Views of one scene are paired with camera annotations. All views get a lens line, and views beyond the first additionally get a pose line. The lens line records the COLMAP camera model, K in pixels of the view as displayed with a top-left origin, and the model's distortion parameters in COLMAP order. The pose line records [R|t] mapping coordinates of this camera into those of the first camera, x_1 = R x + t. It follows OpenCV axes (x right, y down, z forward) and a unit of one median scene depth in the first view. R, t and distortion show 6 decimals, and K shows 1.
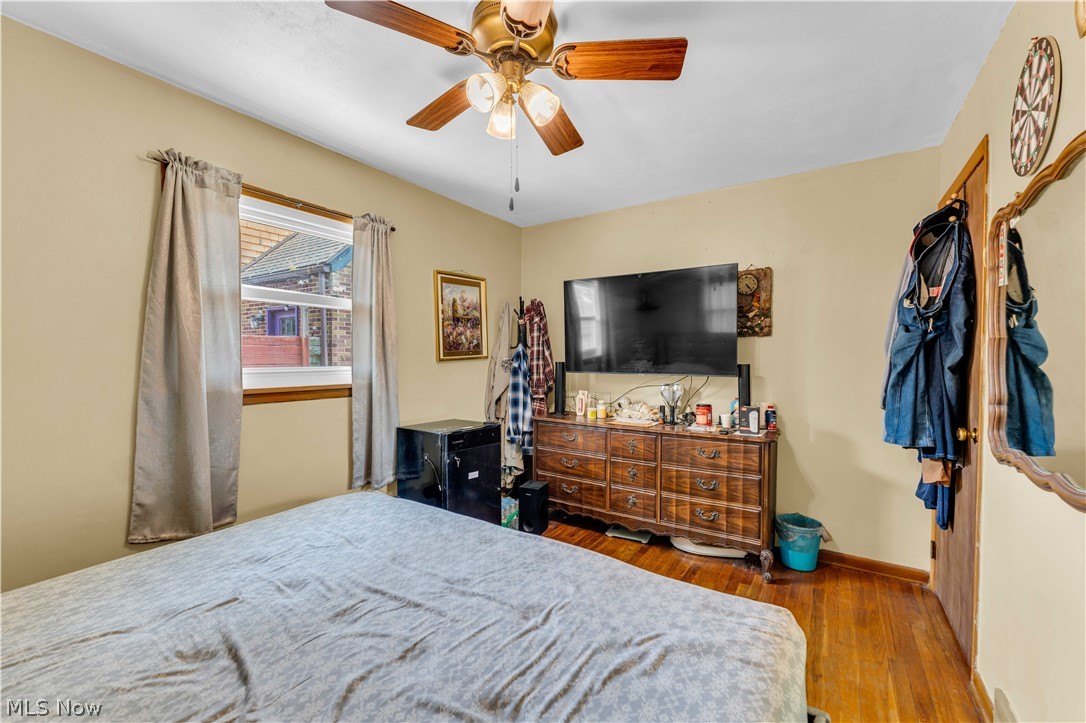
lens RADIAL K [[436.9, 0, 540.4], [0, 436.9, 362.9], [0, 0, 1]] dist [-0.001237, -0.000253]
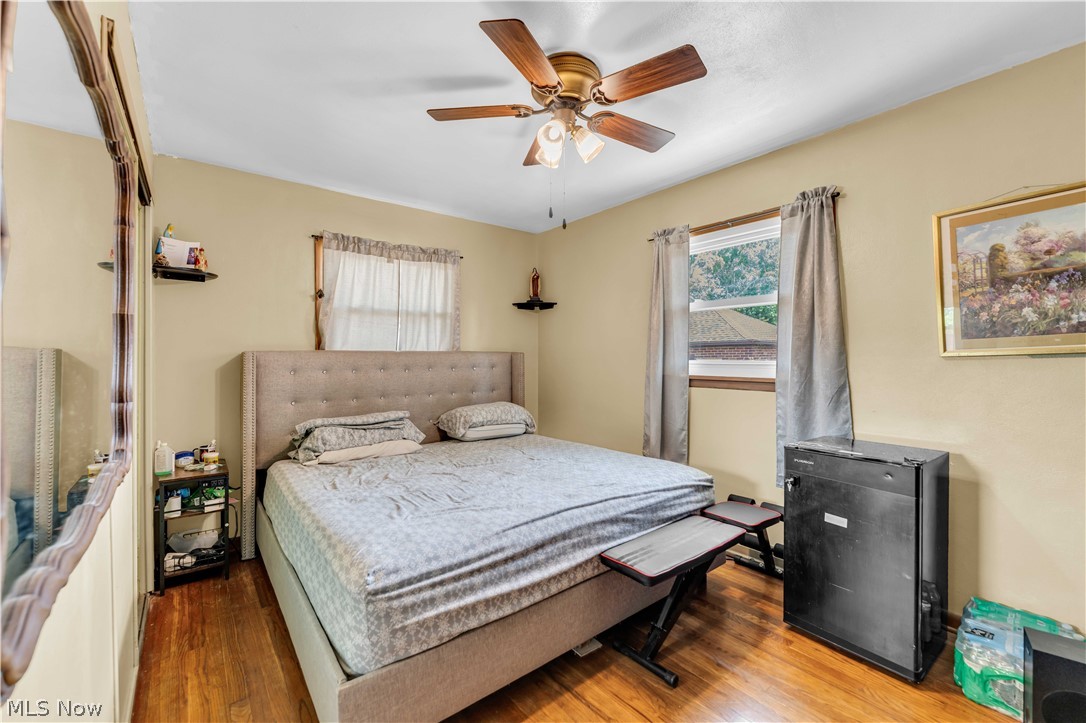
lens RADIAL K [[436.9, 0, 540.4], [0, 436.9, 362.9], [0, 0, 1]] dist [-0.001237, -0.000253]
pose [[-0.300843, 0.011541, -0.953604, 0.652929], [-0.010032, 0.999833, 0.015265, 0.002293], [0.953621, 0.014159, -0.300677, 0.768215]]
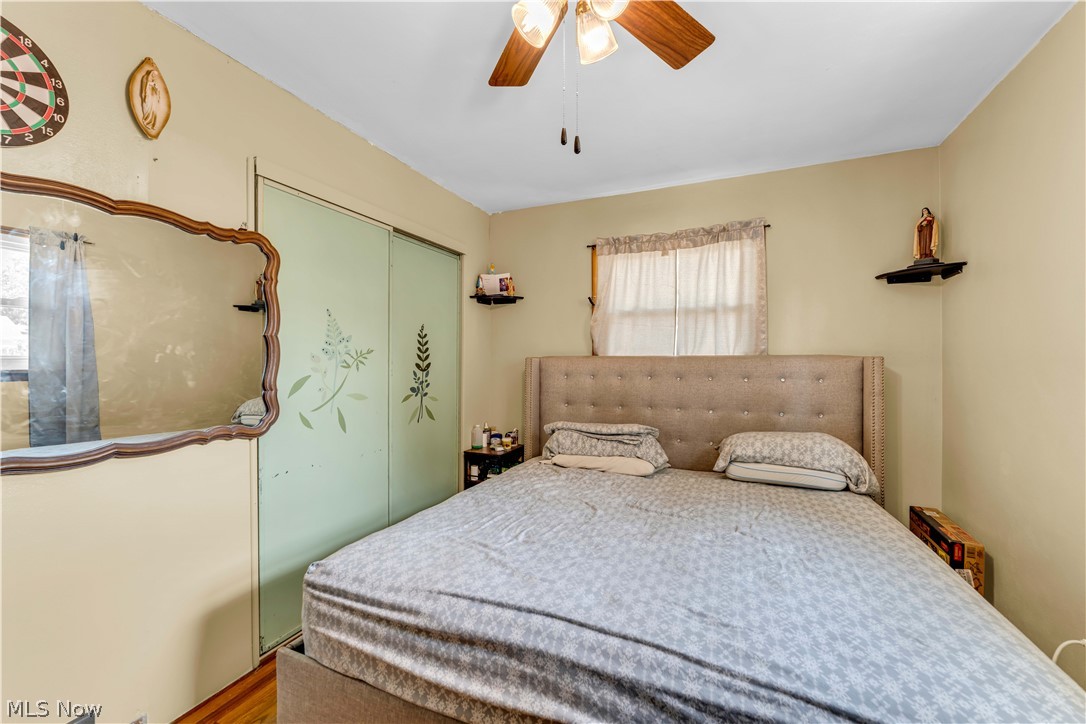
lens RADIAL K [[436.9, 0, 540.4], [0, 436.9, 363.4], [0, 0, 1]] dist [-0.001237, -0.000253]
pose [[-0.980748, -0.003139, -0.195252, 0.089111], [-0.006310, 0.999858, 0.015620, -0.005016], [0.195175, 0.016552, -0.980629, 1.006351]]
